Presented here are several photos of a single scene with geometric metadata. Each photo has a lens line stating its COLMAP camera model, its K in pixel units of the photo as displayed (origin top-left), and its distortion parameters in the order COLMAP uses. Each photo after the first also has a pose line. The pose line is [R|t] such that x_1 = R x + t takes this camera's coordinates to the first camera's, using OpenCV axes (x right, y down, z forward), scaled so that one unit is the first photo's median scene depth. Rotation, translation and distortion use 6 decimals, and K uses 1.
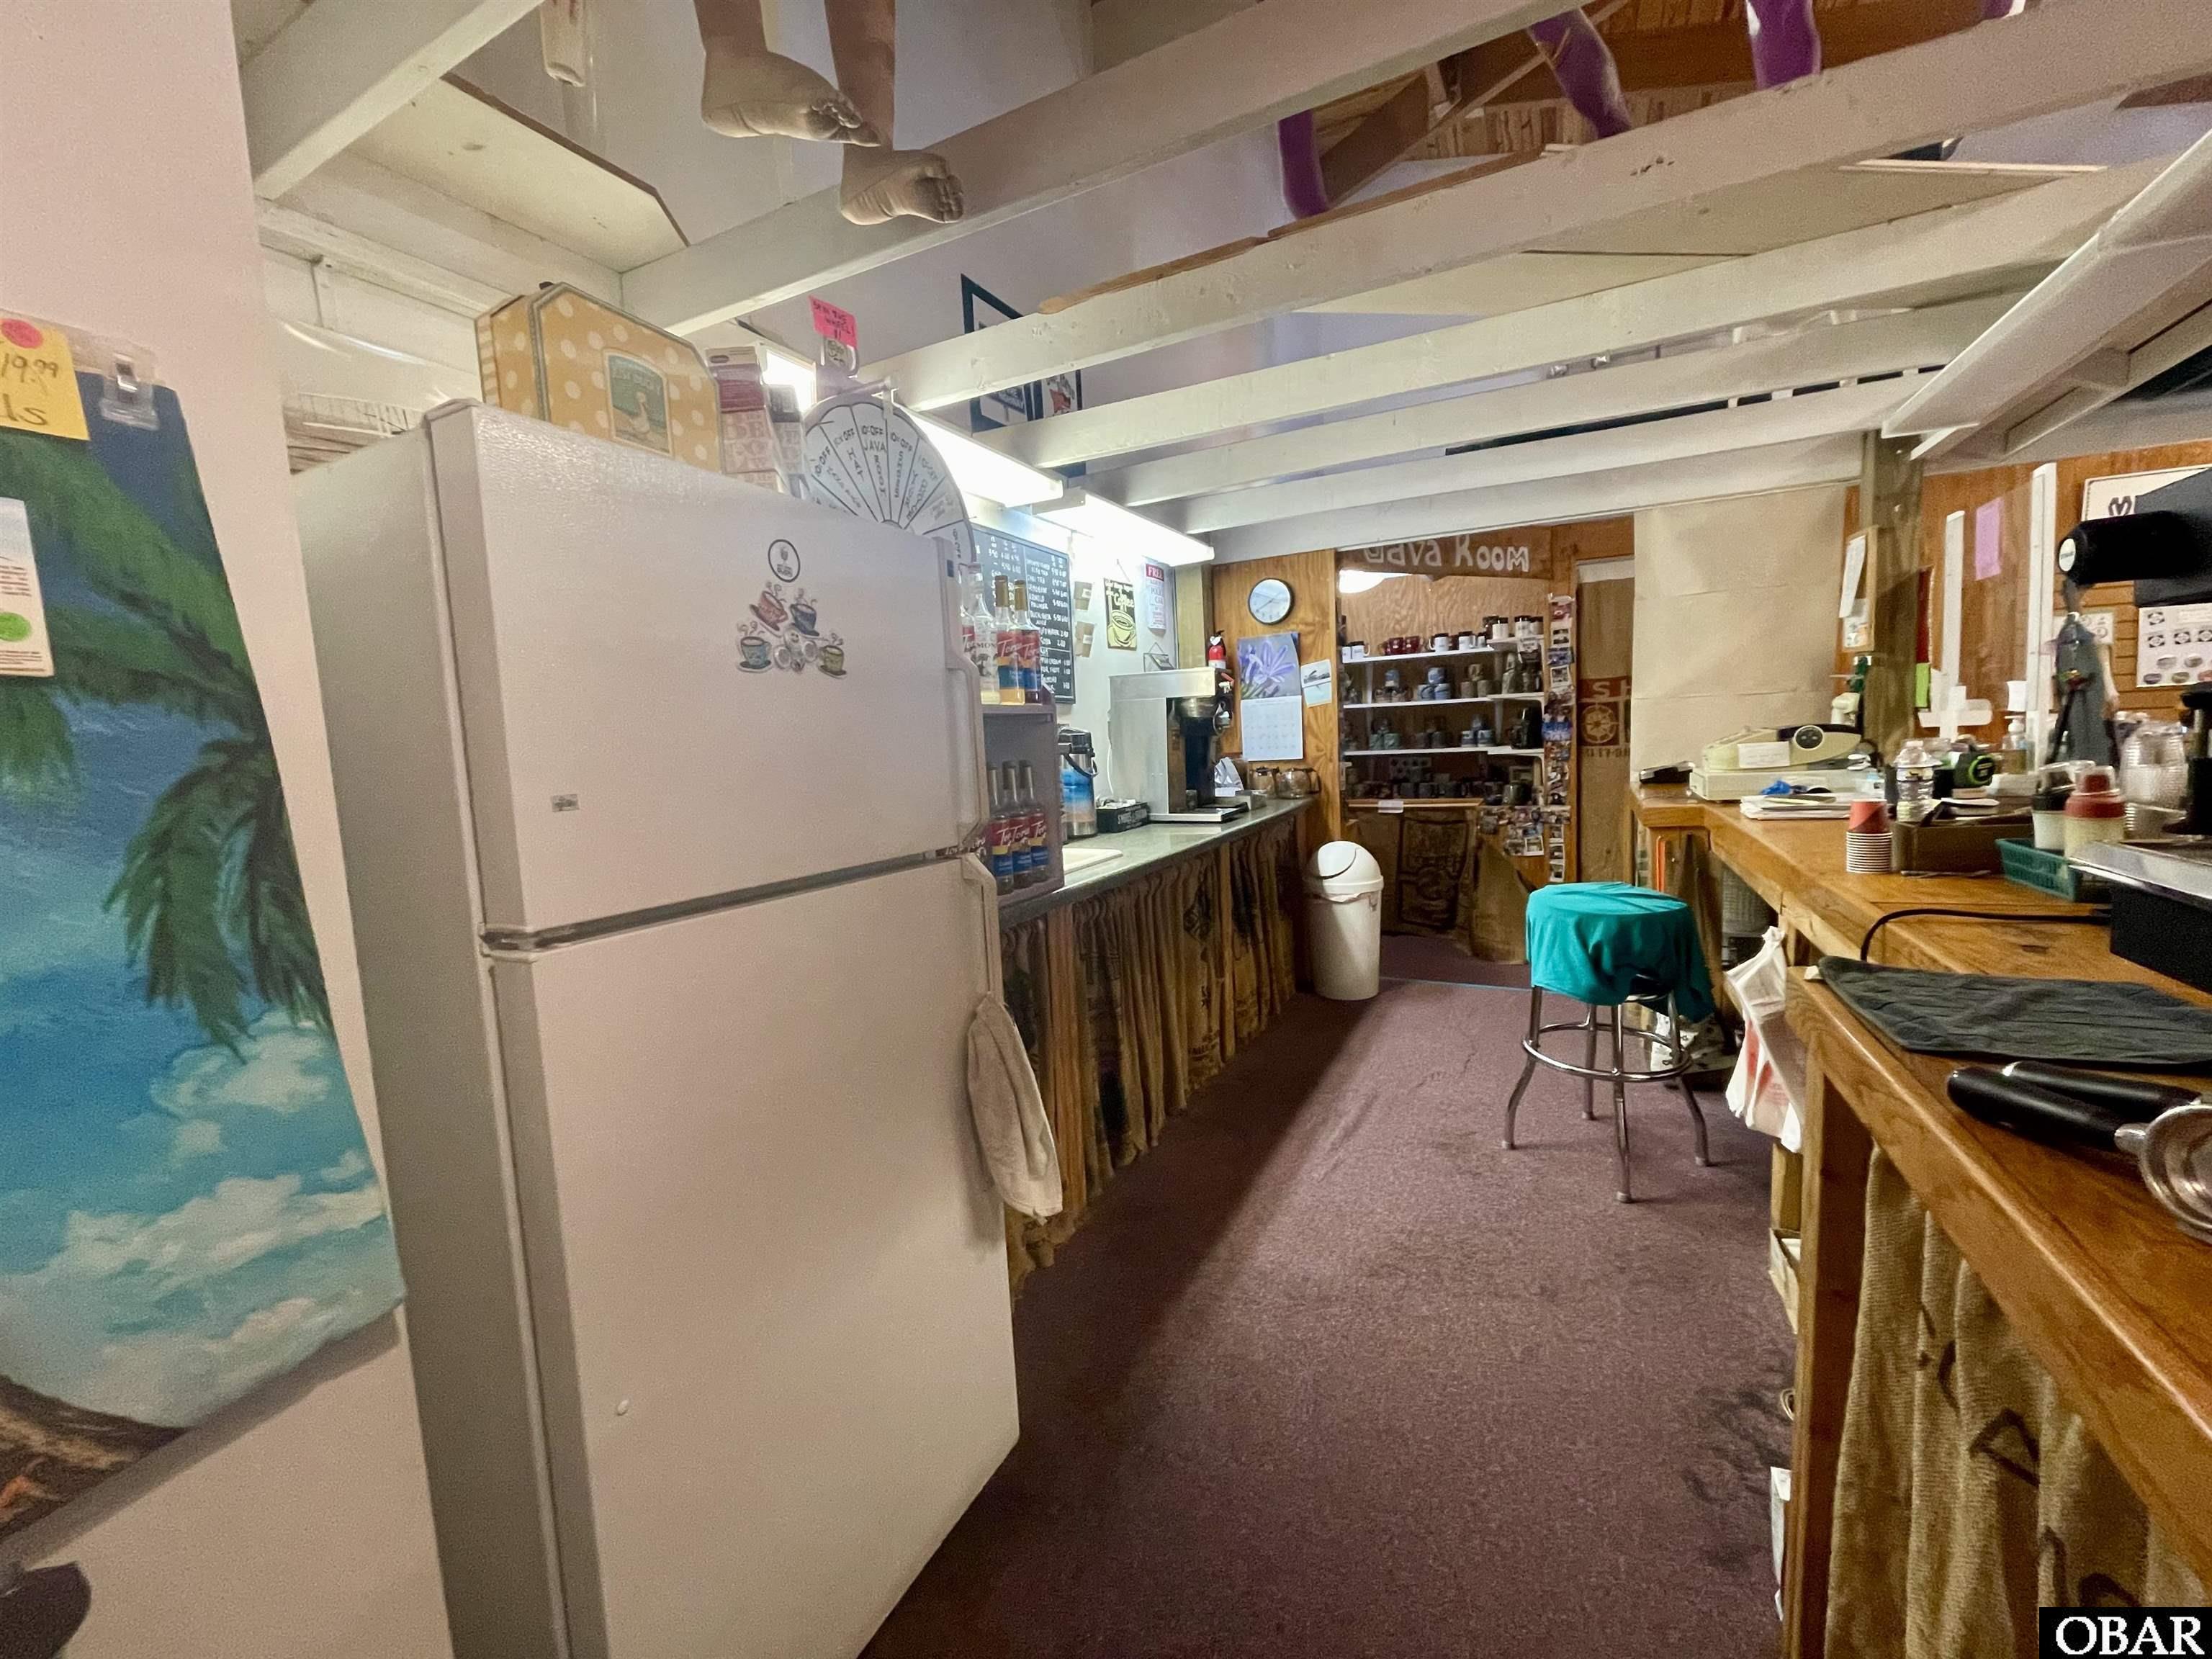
lens RADIAL K [[892.2, 0, 1103.7], [0, 892.2, 820.7], [0, 0, 1]] dist [-0.001008, -0.000084]
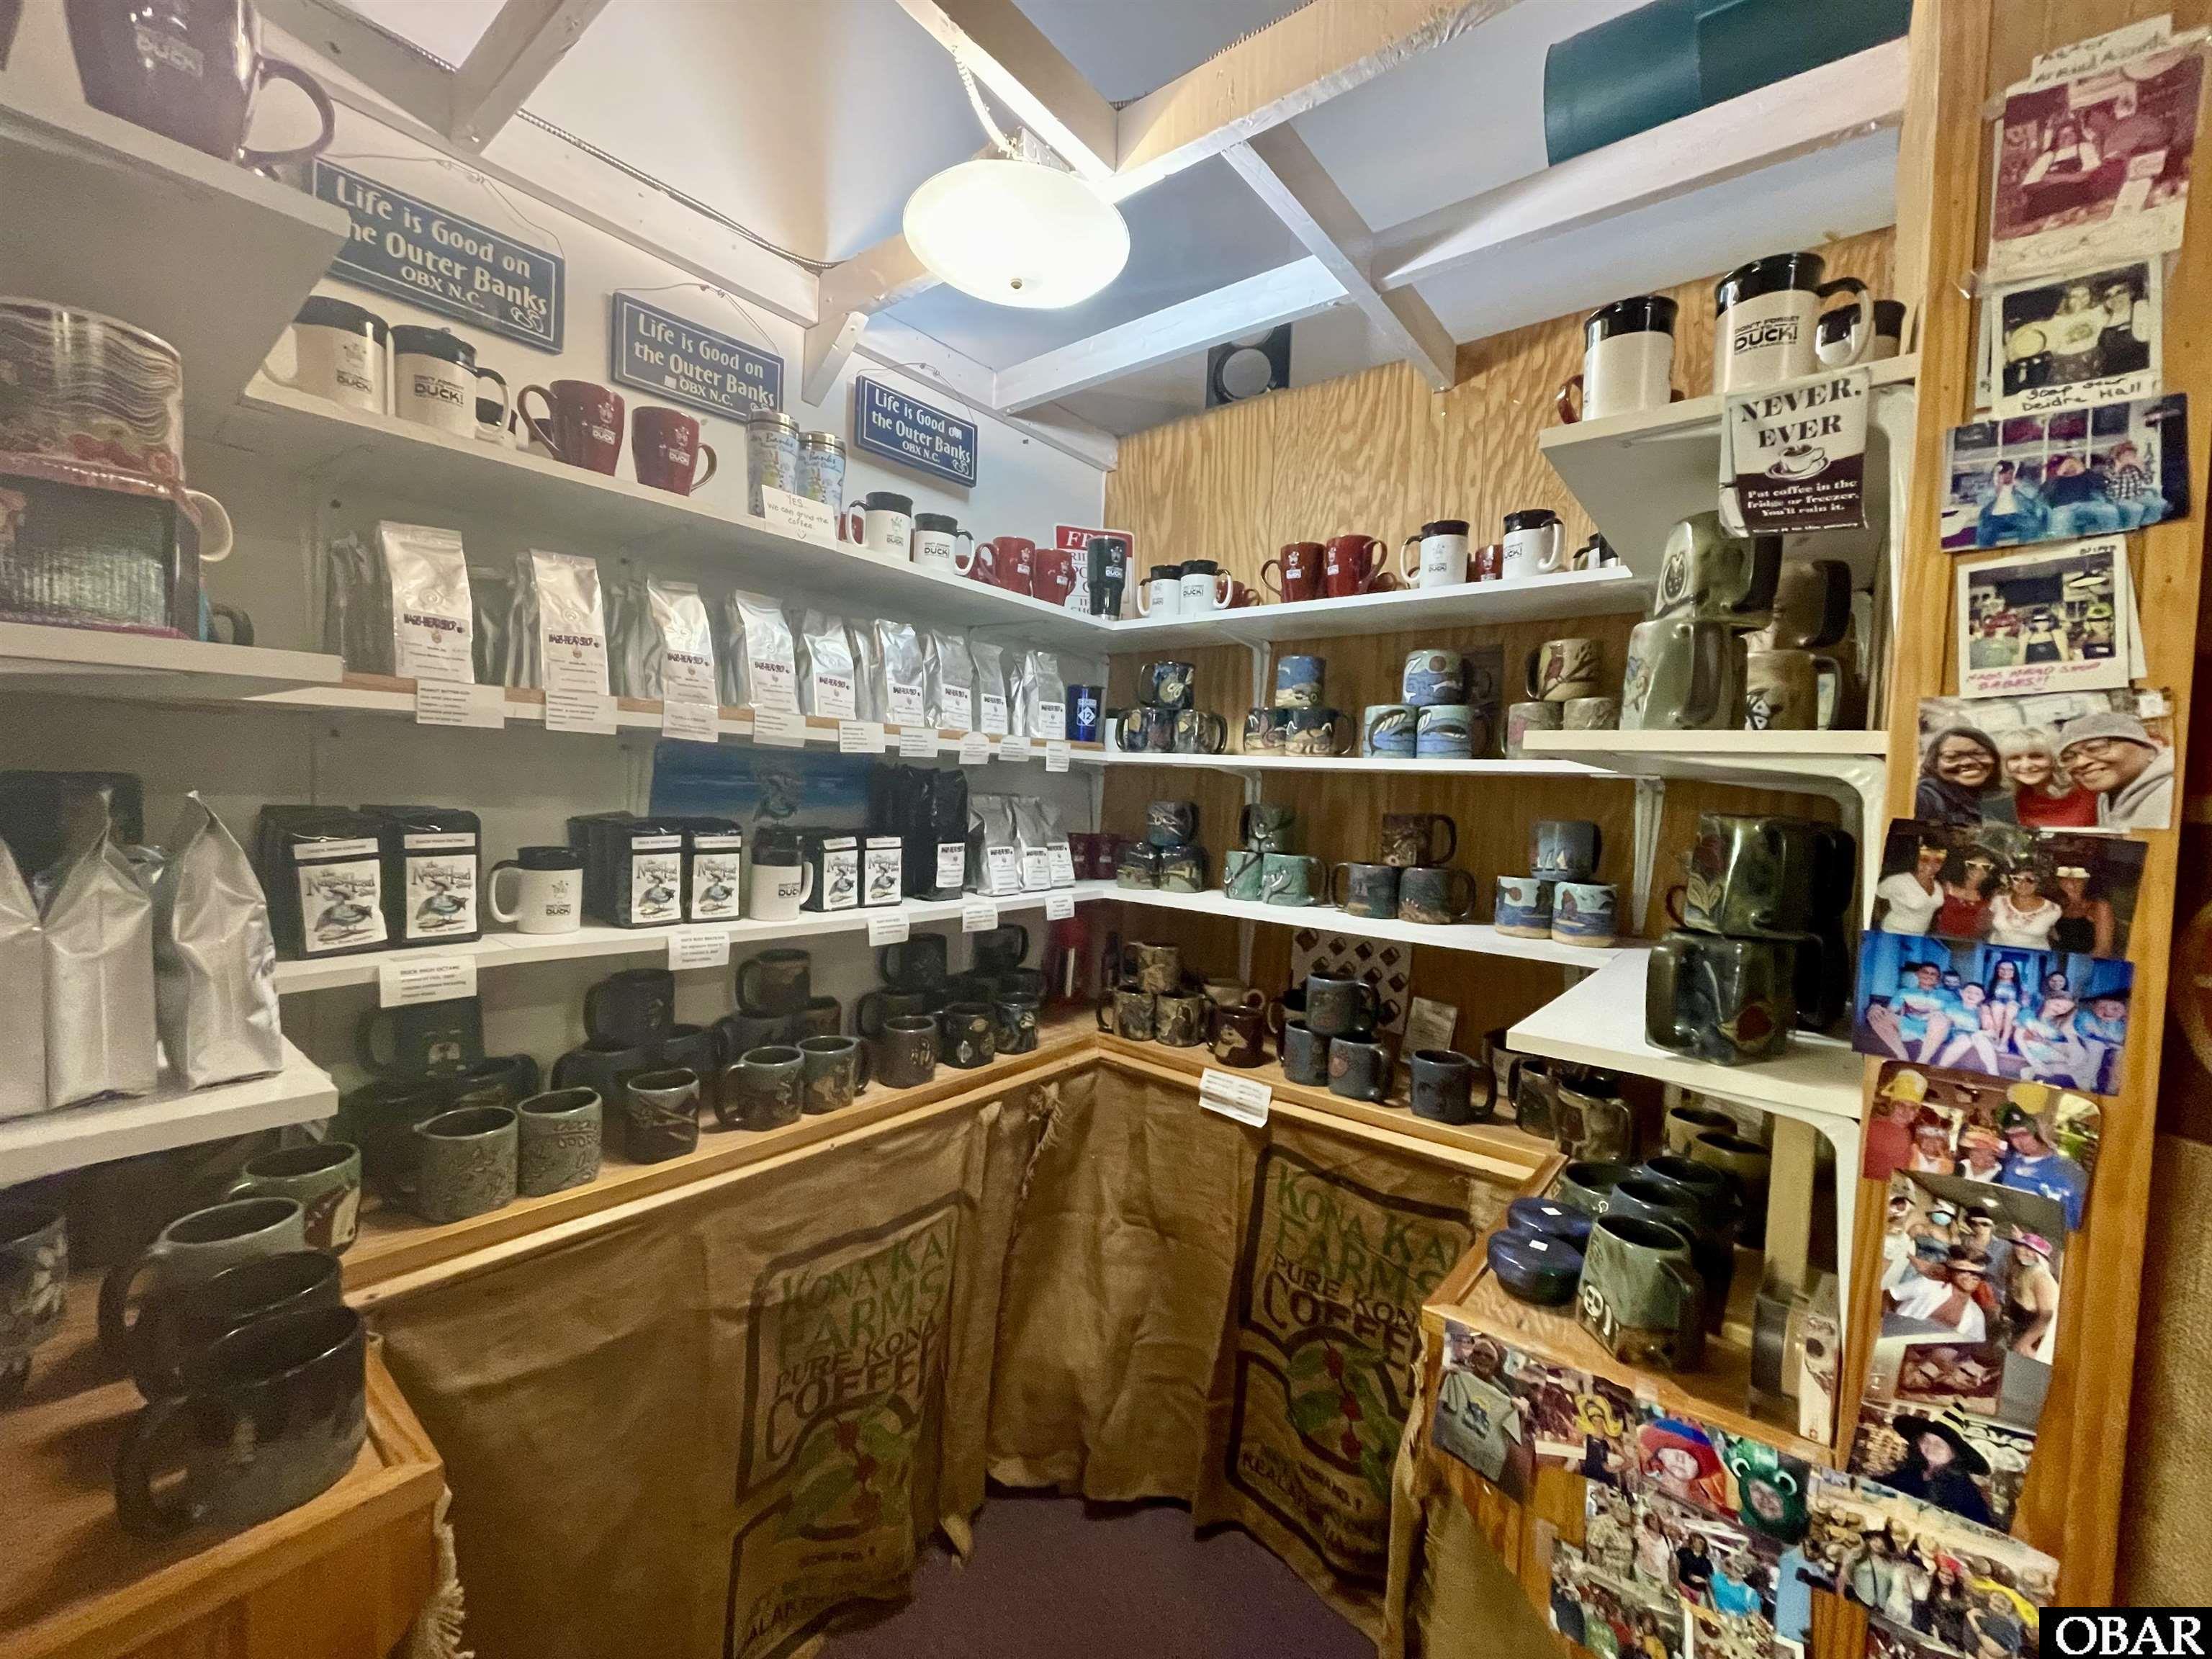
lens RADIAL K [[892.2, 0, 1108.6], [0, 892.2, 827.8], [0, 0, 1]] dist [-0.001008, -0.000084]
pose [[0.976771, 0.095742, -0.191707, 0.384880], [-0.105090, 0.993691, -0.039178, -0.104965], [0.186747, 0.058415, 0.980670, 0.808011]]
